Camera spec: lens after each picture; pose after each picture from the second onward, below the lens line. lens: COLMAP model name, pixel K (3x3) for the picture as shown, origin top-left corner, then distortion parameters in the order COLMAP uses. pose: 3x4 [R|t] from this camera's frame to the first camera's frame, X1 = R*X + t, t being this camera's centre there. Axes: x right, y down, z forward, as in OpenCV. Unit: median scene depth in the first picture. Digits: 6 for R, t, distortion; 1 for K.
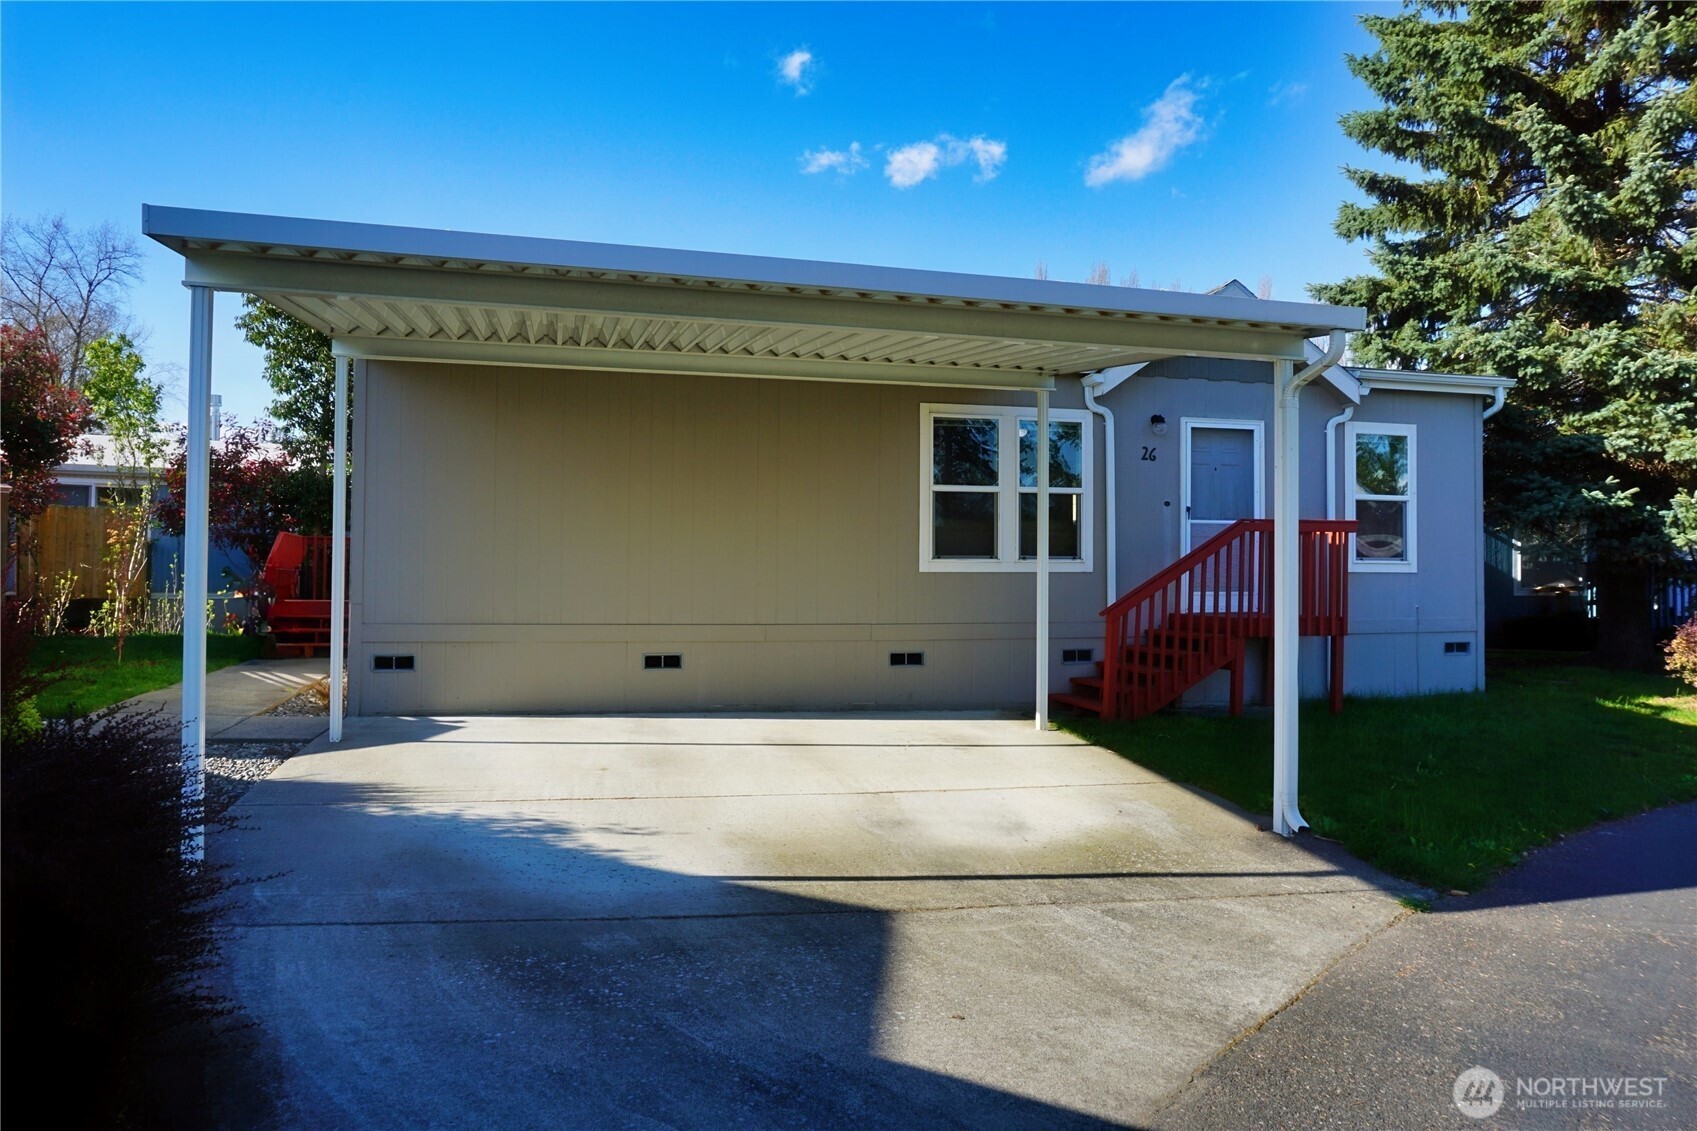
lens RADIAL K [[1151.6, 0, 817.0], [0, 1151.6, 577.4], [0, 0, 1]] dist [-0.122372, 0.124405]
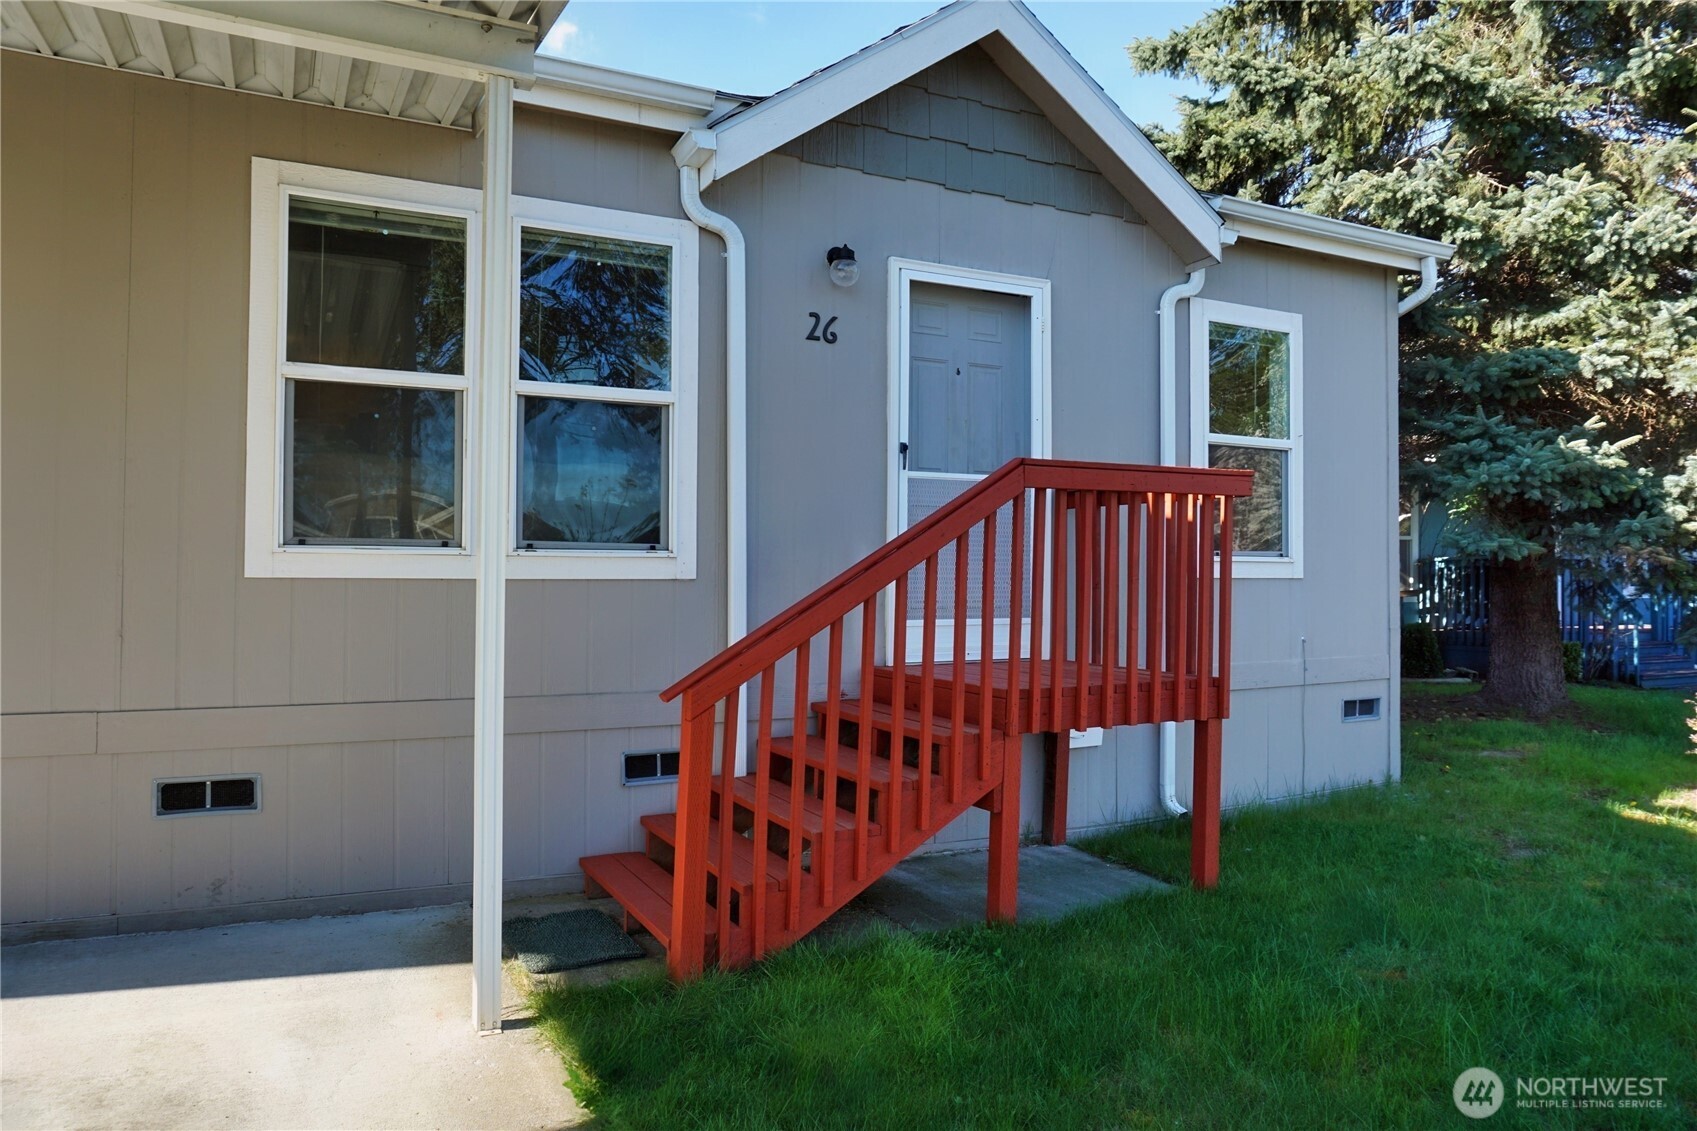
lens RADIAL K [[1183.0, 0, 845.5], [0, 1183.0, 547.2], [0, 0, 1]] dist [-0.131195, -0.001760]
pose [[0.969654, 0.009412, 0.244298, 0.184083], [-0.006056, 0.999877, -0.014485, -0.010260], [-0.244405, 0.012566, 0.969592, 0.530153]]
